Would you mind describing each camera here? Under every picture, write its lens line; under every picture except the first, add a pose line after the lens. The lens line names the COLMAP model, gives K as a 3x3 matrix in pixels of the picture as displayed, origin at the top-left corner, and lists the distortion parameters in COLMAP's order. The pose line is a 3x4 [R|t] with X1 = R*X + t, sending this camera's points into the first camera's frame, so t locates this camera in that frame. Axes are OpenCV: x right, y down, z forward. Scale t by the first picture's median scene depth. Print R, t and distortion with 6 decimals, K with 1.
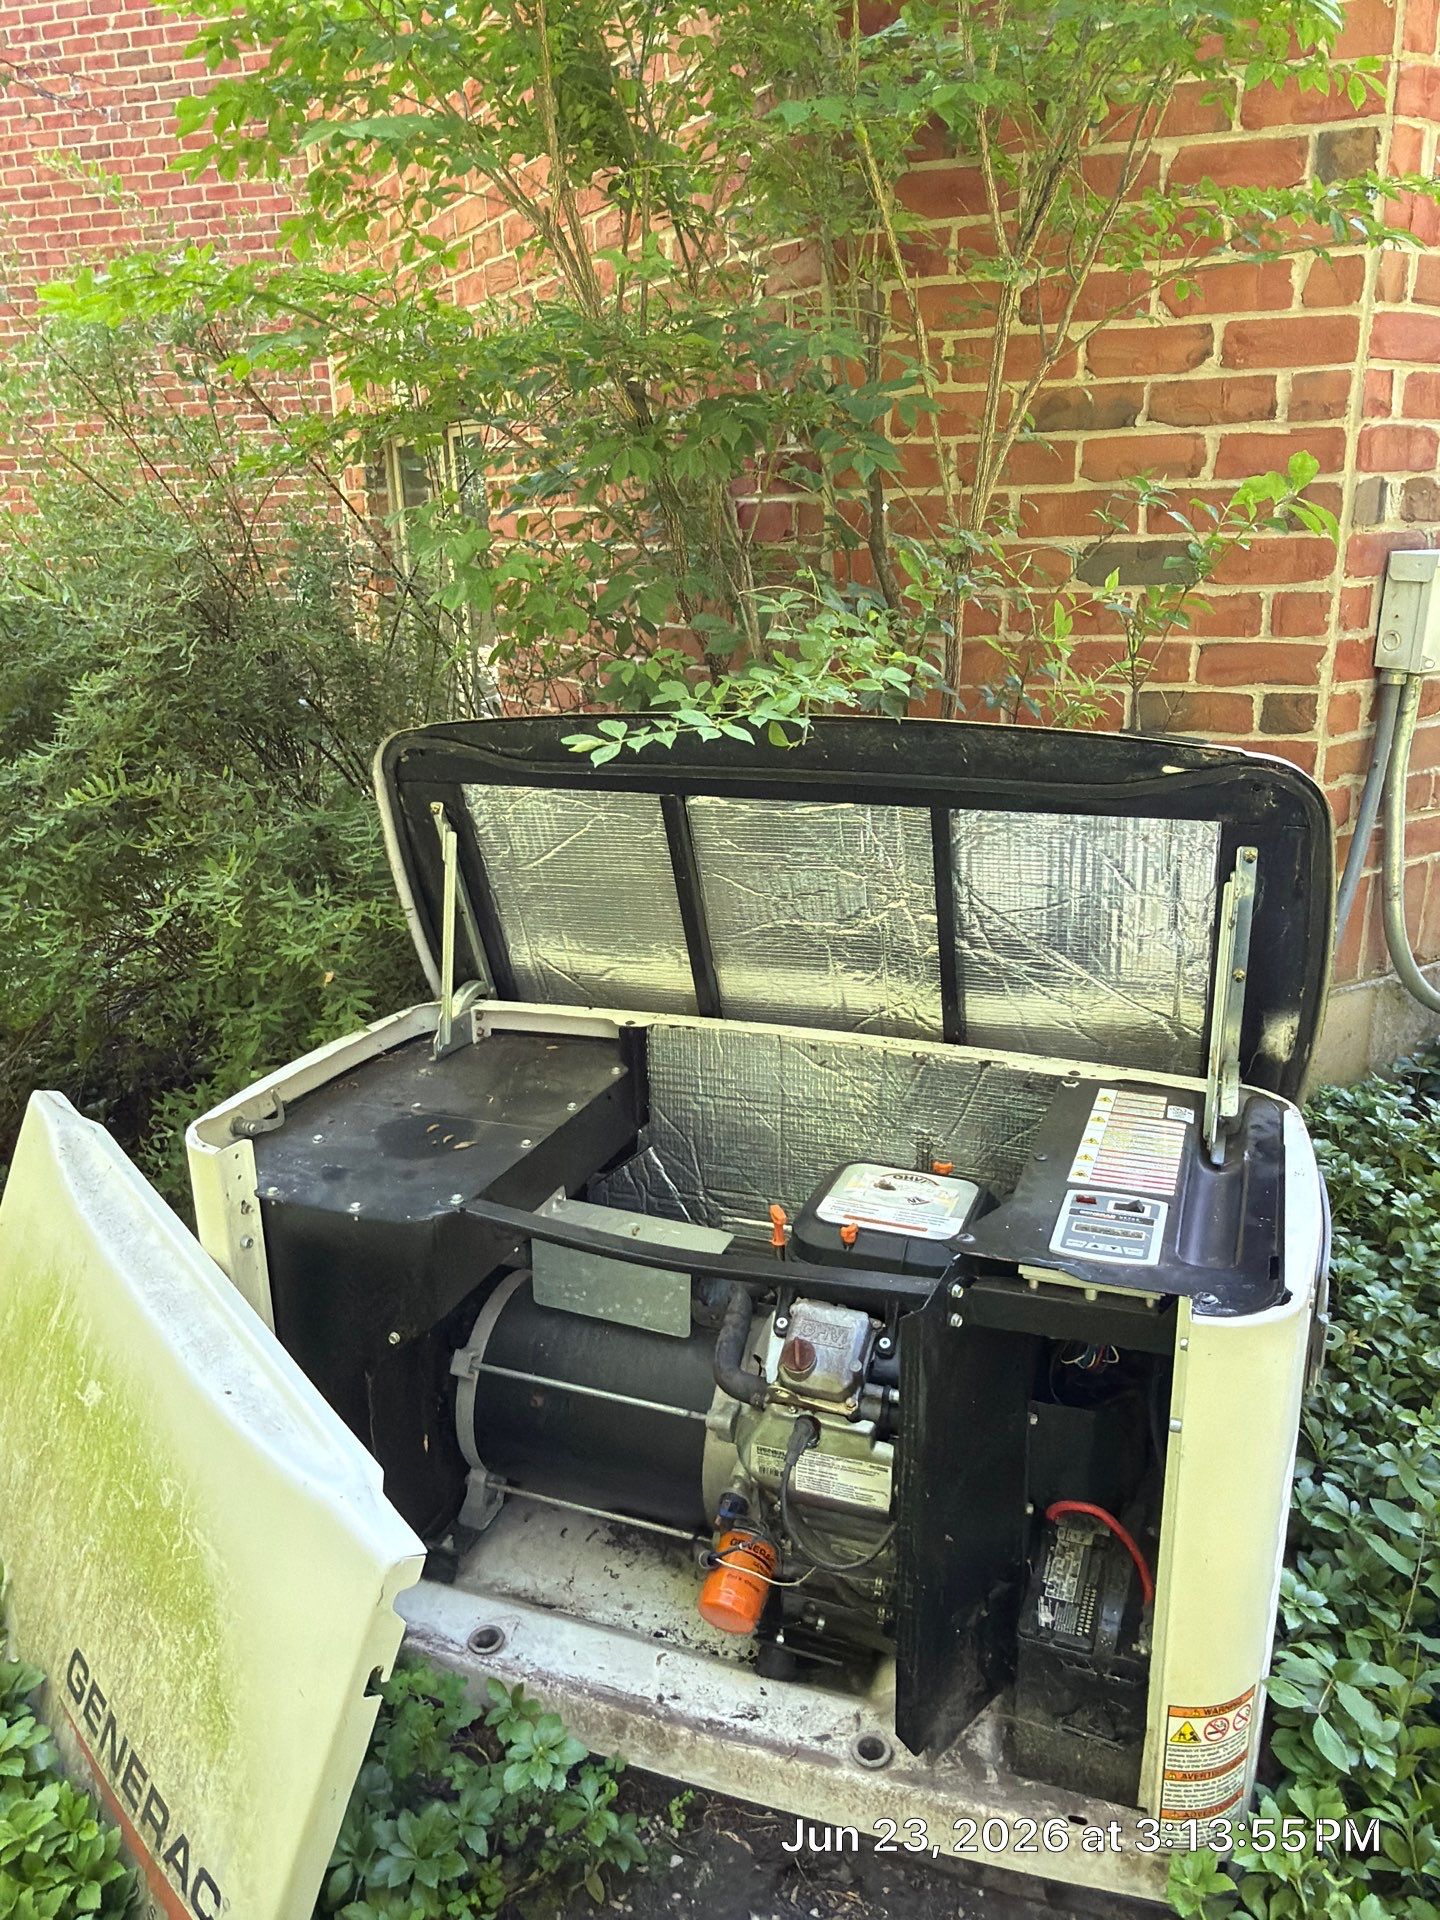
lens RADIAL K [[1343.9, 0, 723.9], [0, 1343.9, 949.2], [0, 0, 1]] dist [-0.004237, -0.003341]
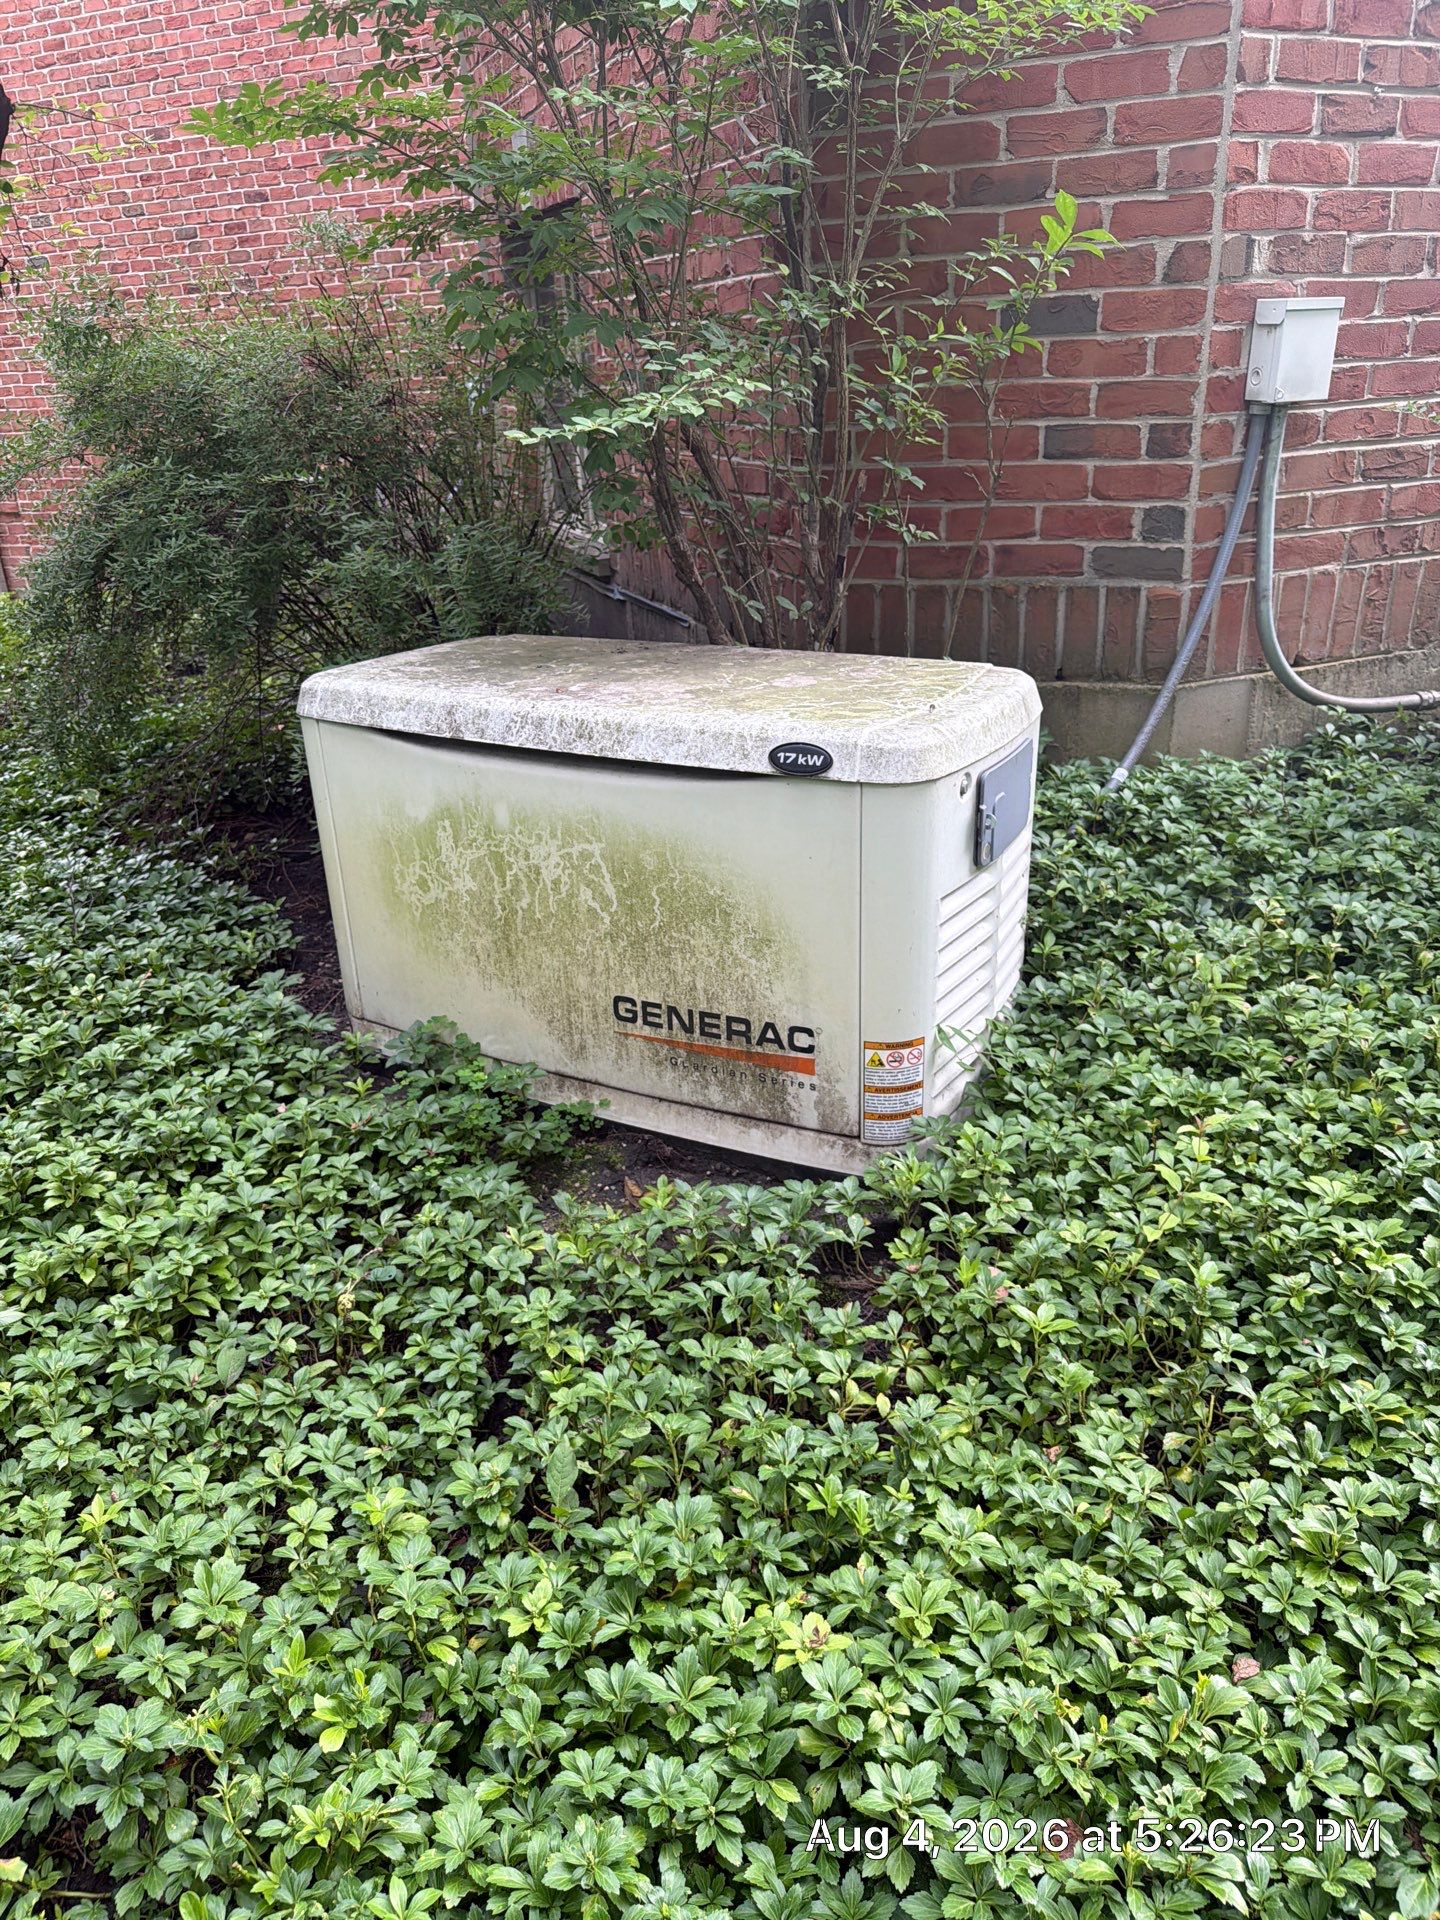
lens RADIAL K [[1337.6, 0, 720.0], [0, 1337.6, 960.0], [0, 0, 1]] dist [-0.000064, -0.027492]
pose [[0.988425, 0.042804, -0.145544, 0.251034], [-0.022215, 0.989867, 0.140248, 0.156708], [0.150073, -0.135391, 0.979361, -0.383361]]
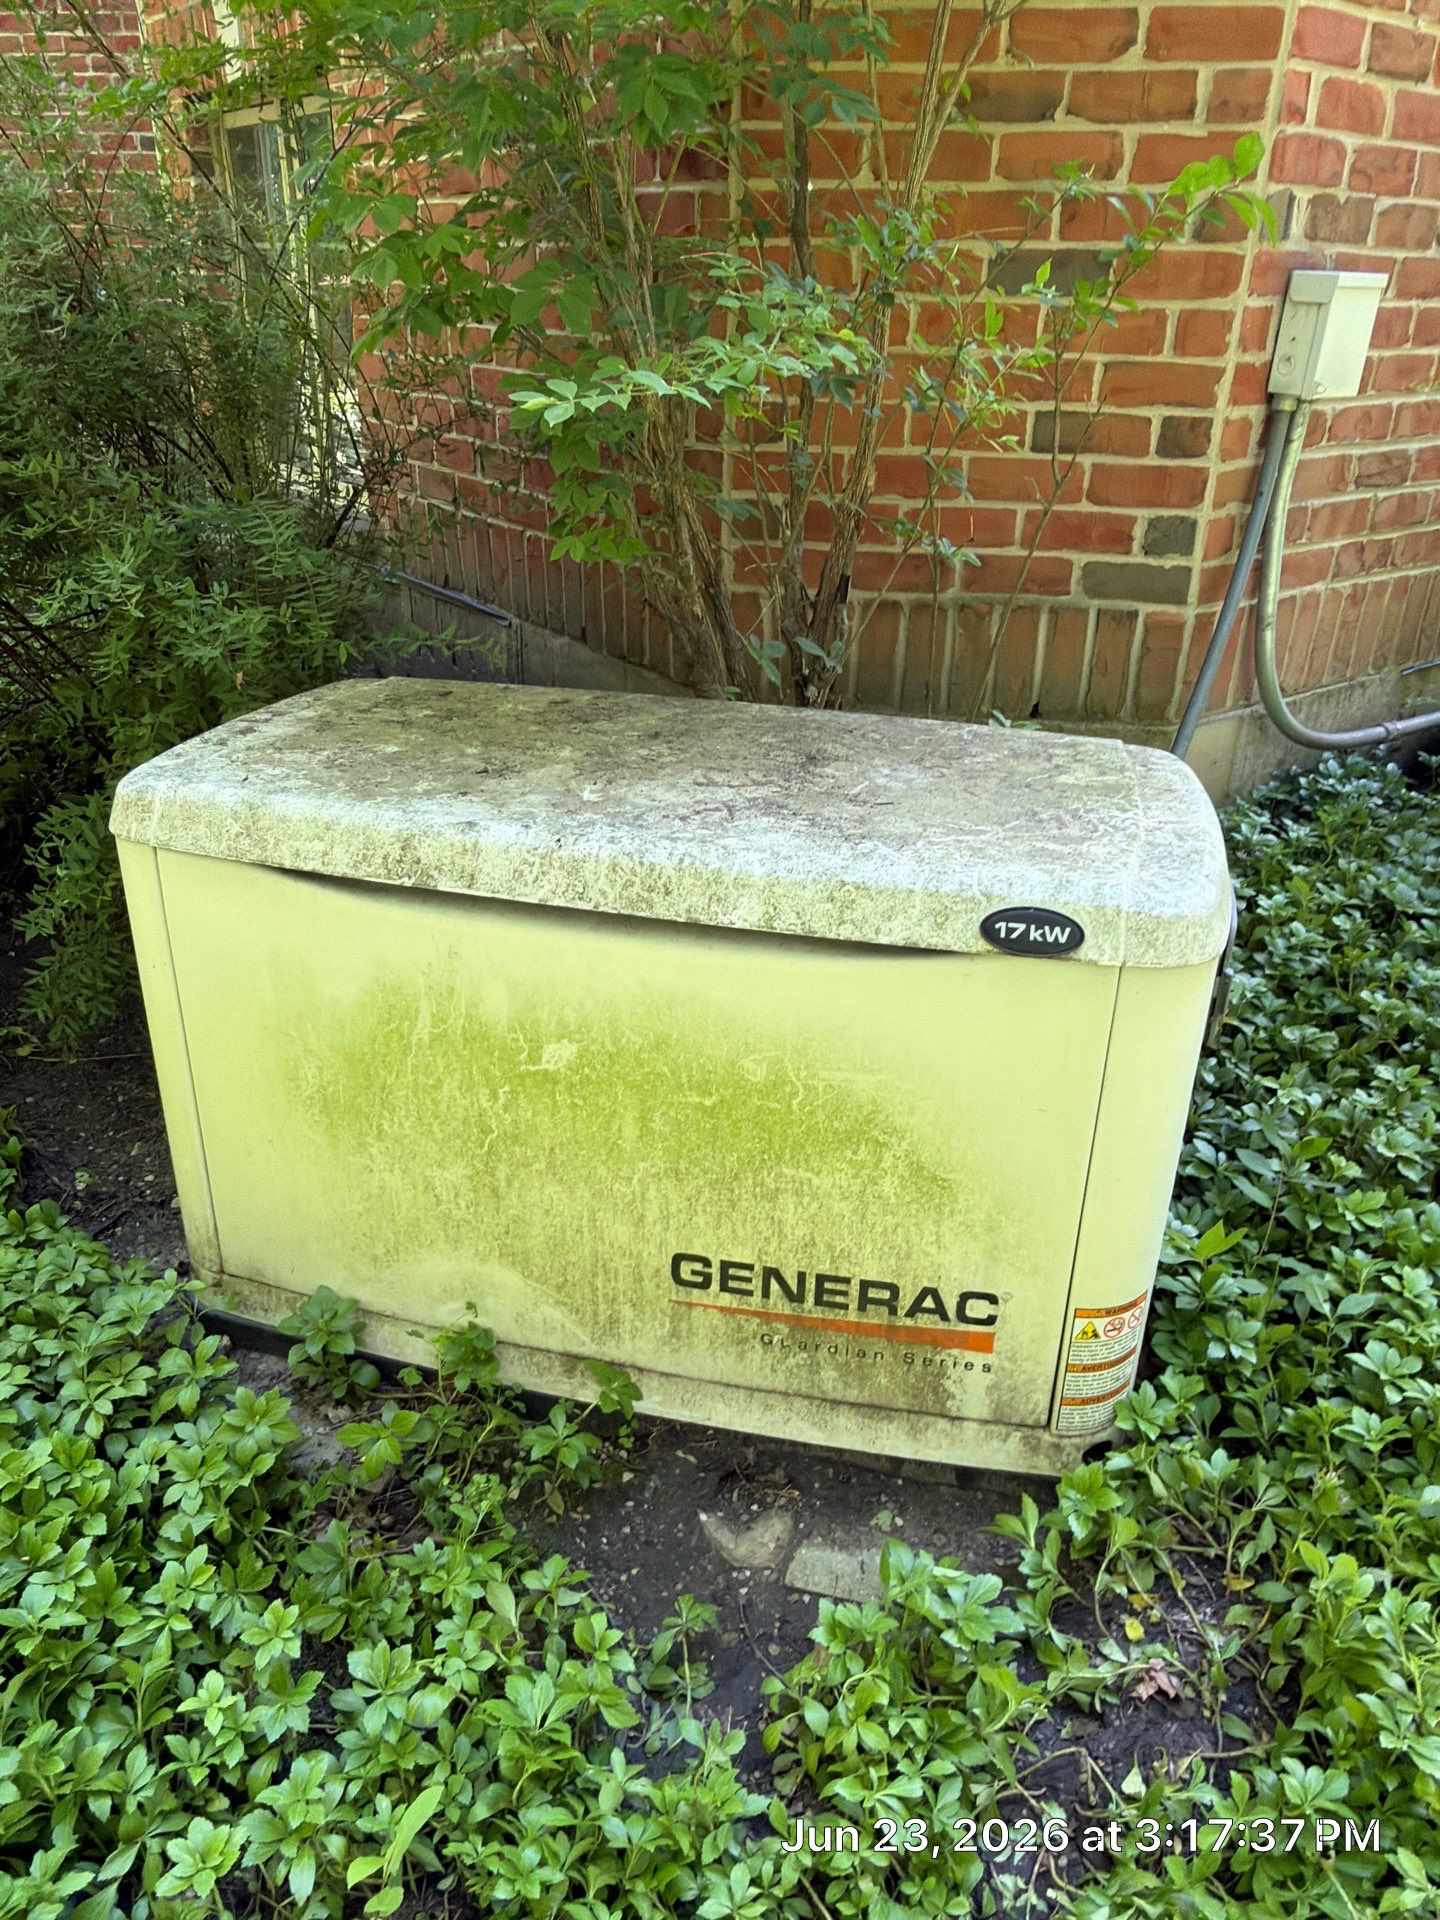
lens RADIAL K [[1343.9, 0, 723.9], [0, 1343.9, 949.2], [0, 0, 1]] dist [-0.004237, -0.003341]
pose [[0.992748, -0.013243, 0.119481, -0.061620], [-0.006393, 0.986690, 0.162485, 0.051944], [-0.120042, -0.162070, 0.979450, -0.018552]]
